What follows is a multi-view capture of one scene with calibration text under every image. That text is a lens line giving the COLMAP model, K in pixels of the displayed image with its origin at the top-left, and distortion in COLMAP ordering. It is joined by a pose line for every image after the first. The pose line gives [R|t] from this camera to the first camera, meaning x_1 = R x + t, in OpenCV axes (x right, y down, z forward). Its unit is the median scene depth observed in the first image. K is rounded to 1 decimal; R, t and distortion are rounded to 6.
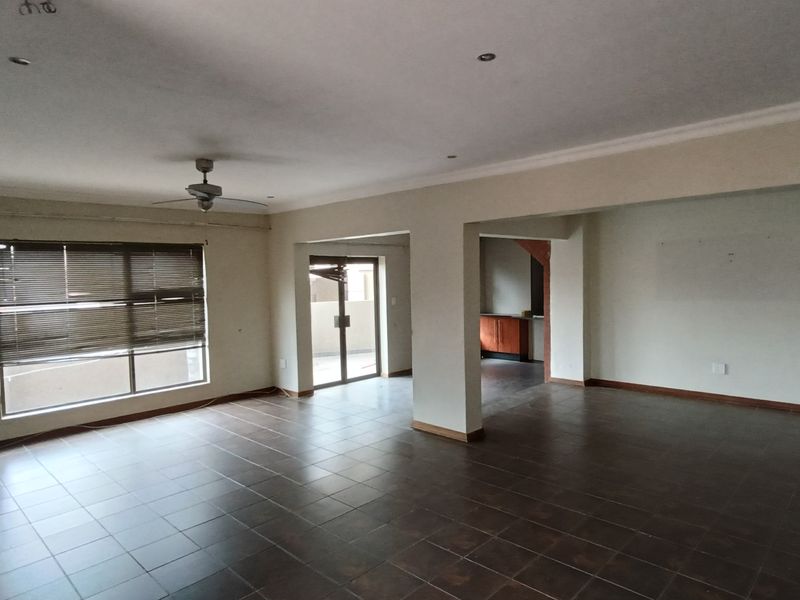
lens RADIAL K [[505.0, 0, 402.1], [0, 505.0, 300.9], [0, 0, 1]] dist [-0.000803, -0.003679]
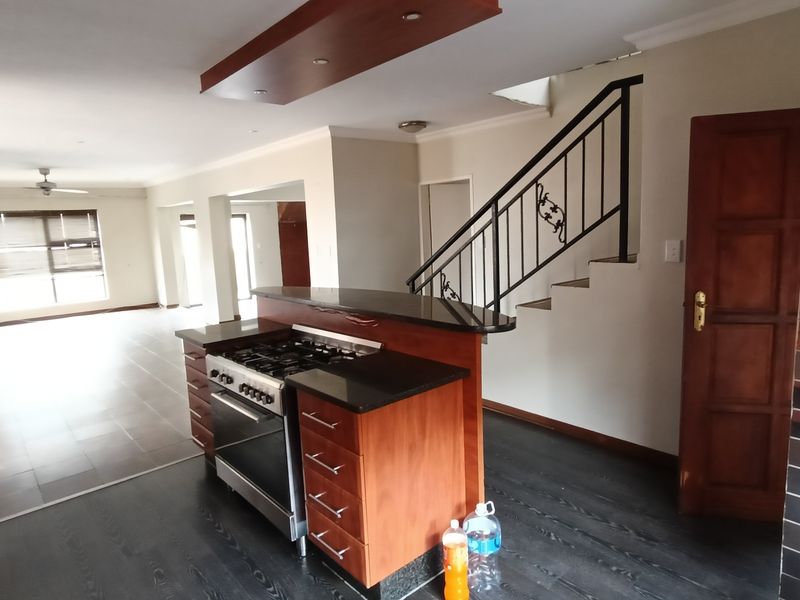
lens RADIAL K [[505.0, 0, 400.9], [0, 505.0, 296.3], [0, 0, 1]] dist [-0.000803, -0.003679]
pose [[0.995254, -0.000982, -0.097302, 0.726273], [0.010093, 0.995598, 0.093183, 0.019389], [0.096782, -0.093723, 0.990883, -0.499918]]
